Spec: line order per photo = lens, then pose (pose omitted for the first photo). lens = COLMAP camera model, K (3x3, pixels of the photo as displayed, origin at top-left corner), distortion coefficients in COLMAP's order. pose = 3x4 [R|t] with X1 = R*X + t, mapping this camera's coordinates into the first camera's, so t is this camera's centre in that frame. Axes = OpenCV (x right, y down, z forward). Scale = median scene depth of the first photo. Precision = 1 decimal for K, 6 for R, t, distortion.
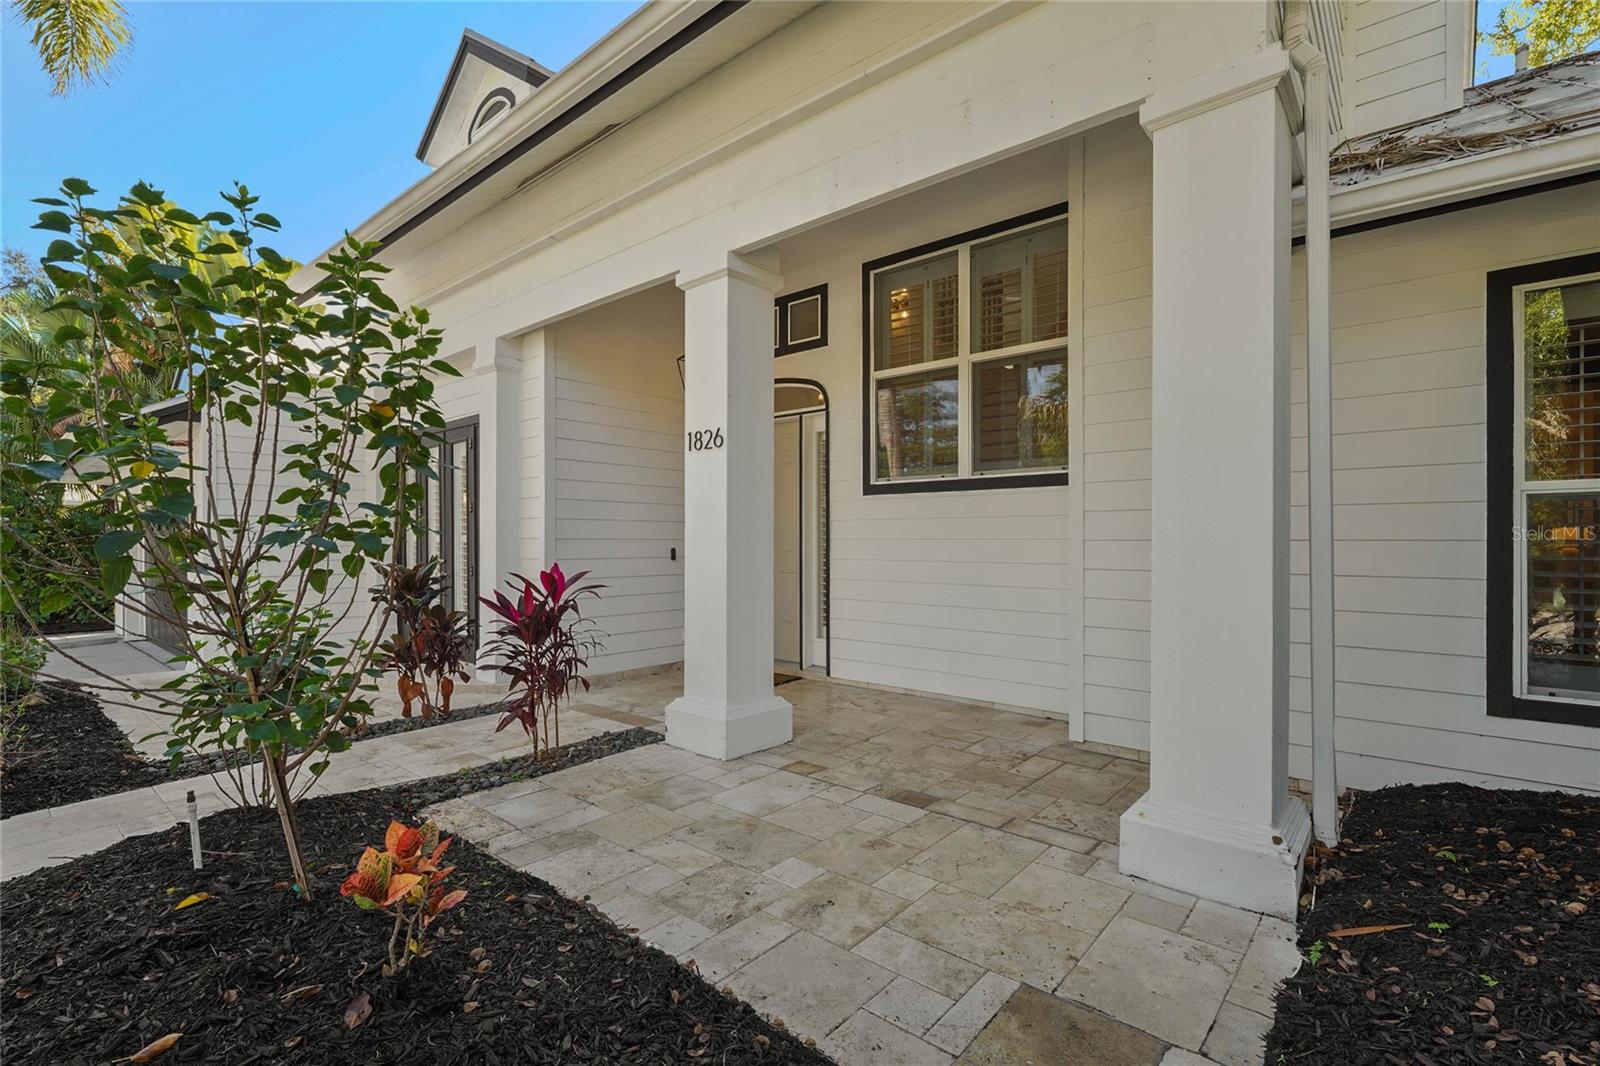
lens RADIAL K [[711.6, 0, 805.0], [0, 711.6, 528.2], [0, 0, 1]] dist [0.000835, -0.000511]
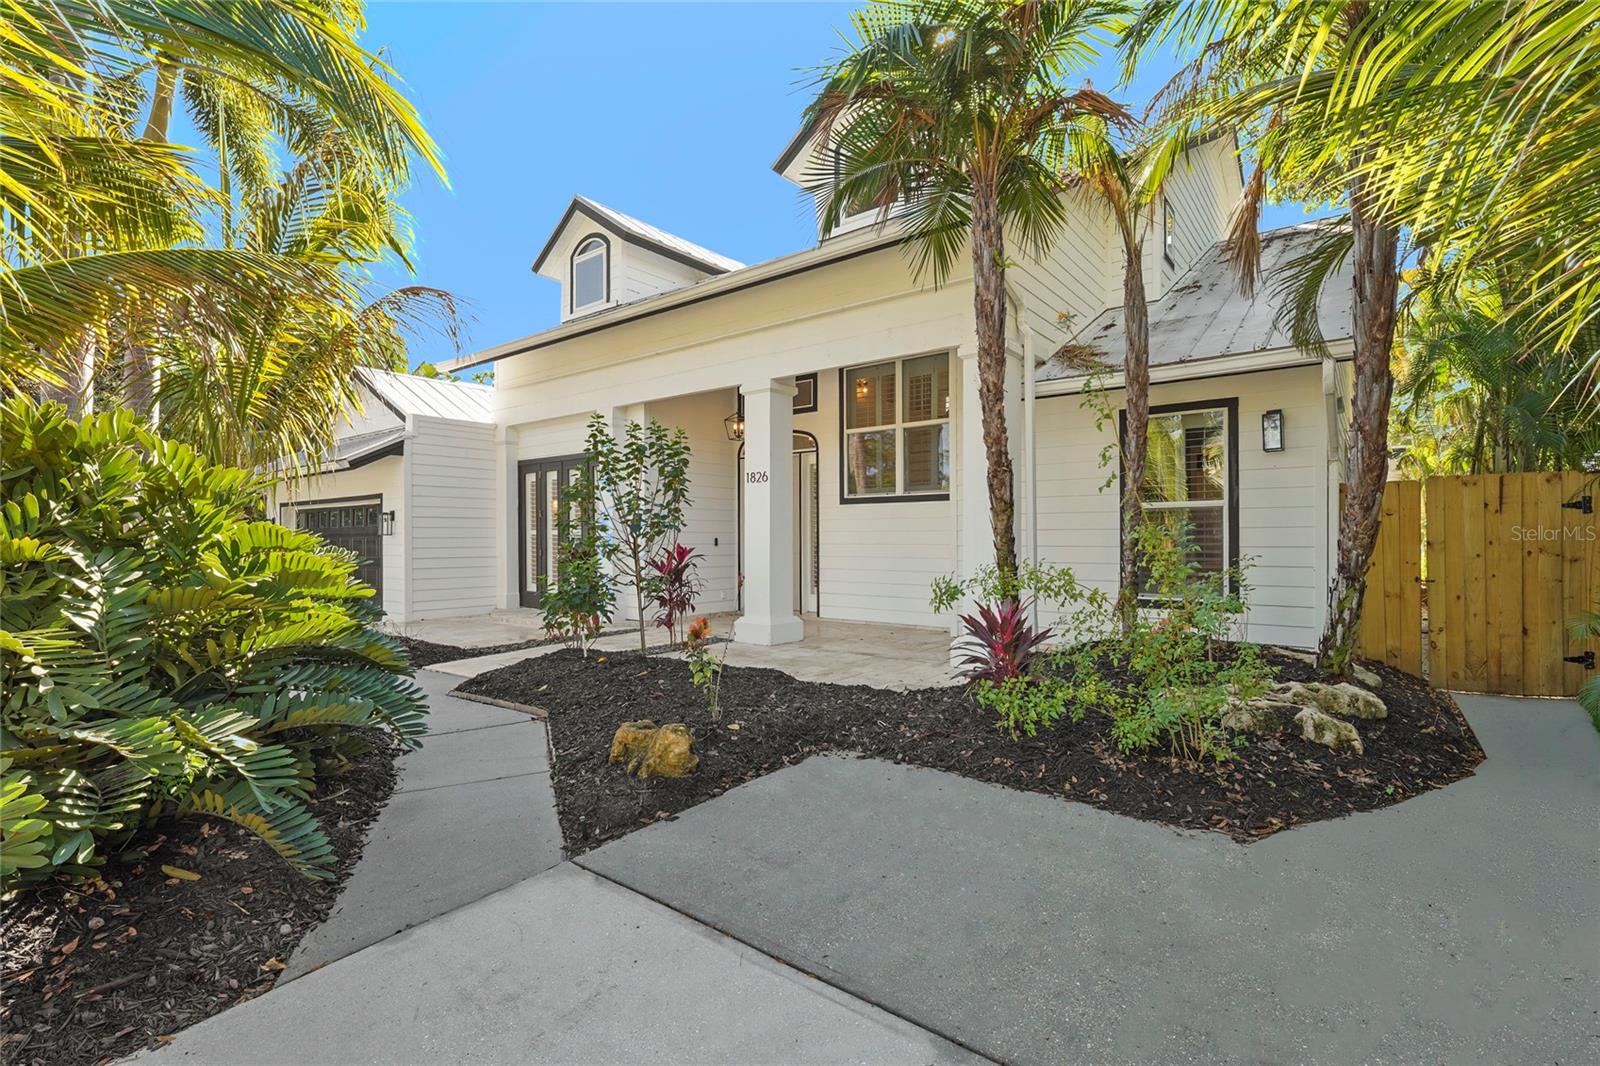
lens RADIAL K [[711.6, 0, 805.0], [0, 711.6, 528.2], [0, 0, 1]] dist [0.000835, -0.000511]
pose [[0.999056, -0.002647, 0.043353, -0.077615], [0.002551, 0.999994, 0.002266, 0.004231], [-0.043359, -0.002153, 0.999057, -0.703027]]
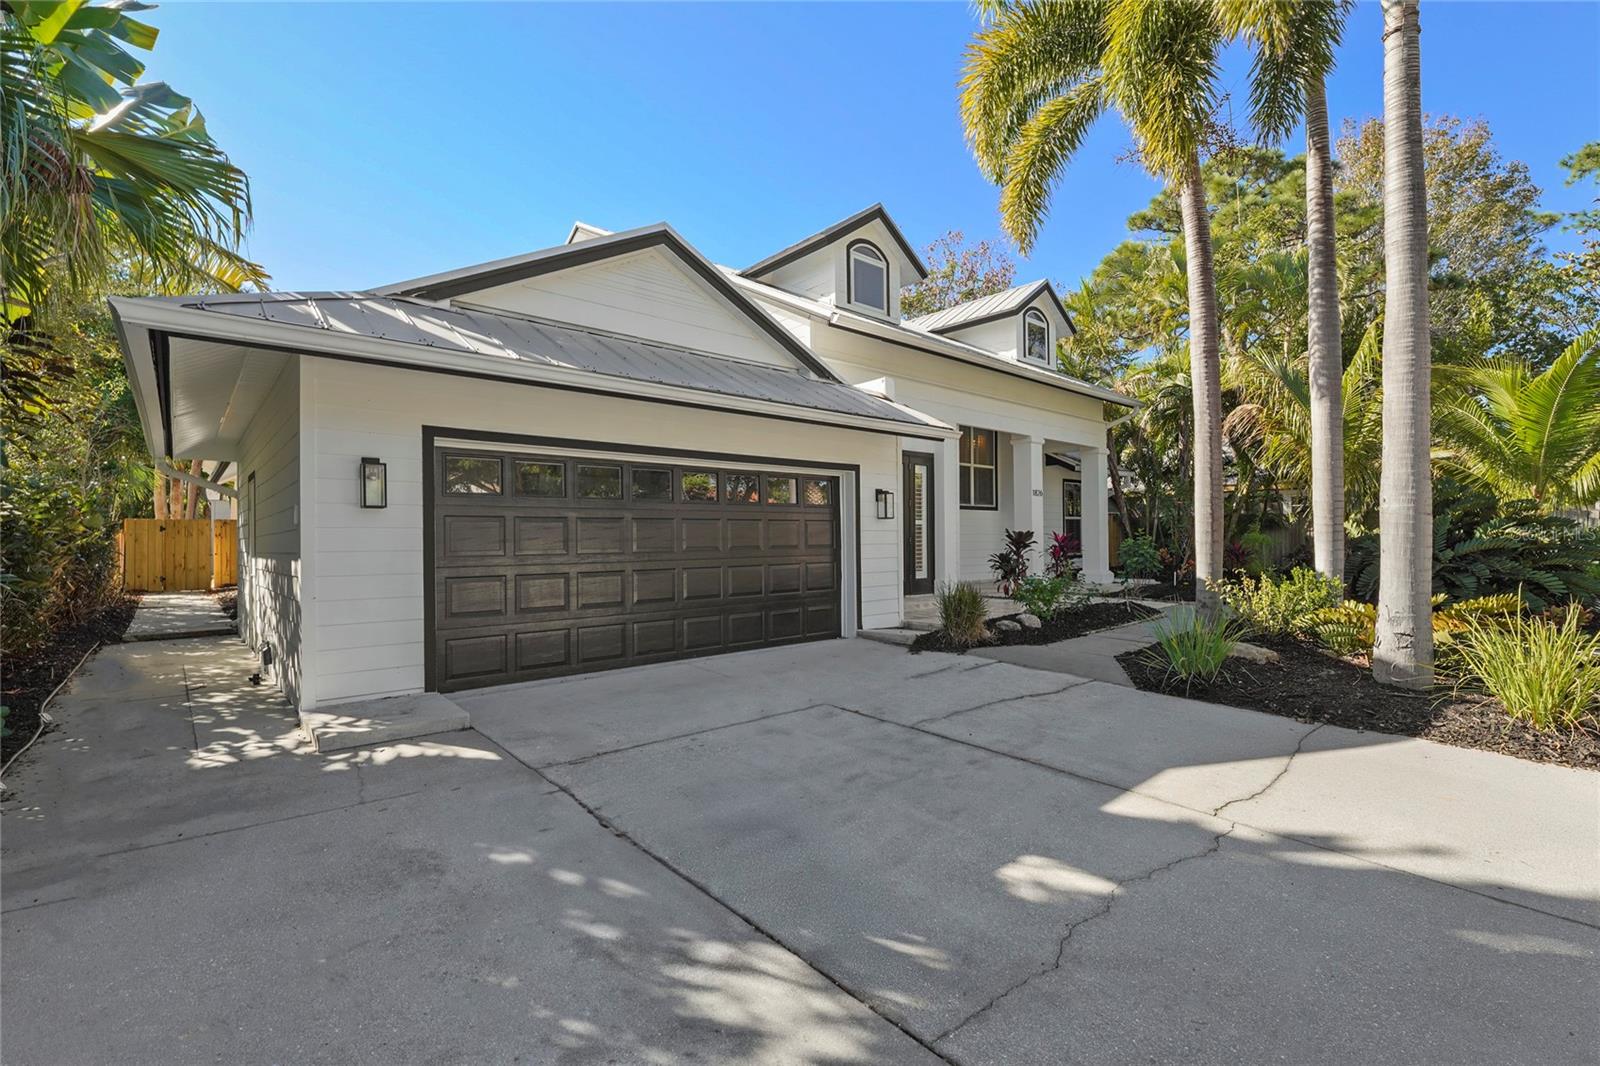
lens RADIAL K [[711.6, 0, 805.0], [0, 711.6, 528.2], [0, 0, 1]] dist [0.000835, -0.000511]
pose [[0.136657, 0.019617, 0.990424, -2.765376], [0.004697, 0.999780, -0.020450, 0.076372], [-0.990607, 0.007447, 0.136534, 1.286499]]
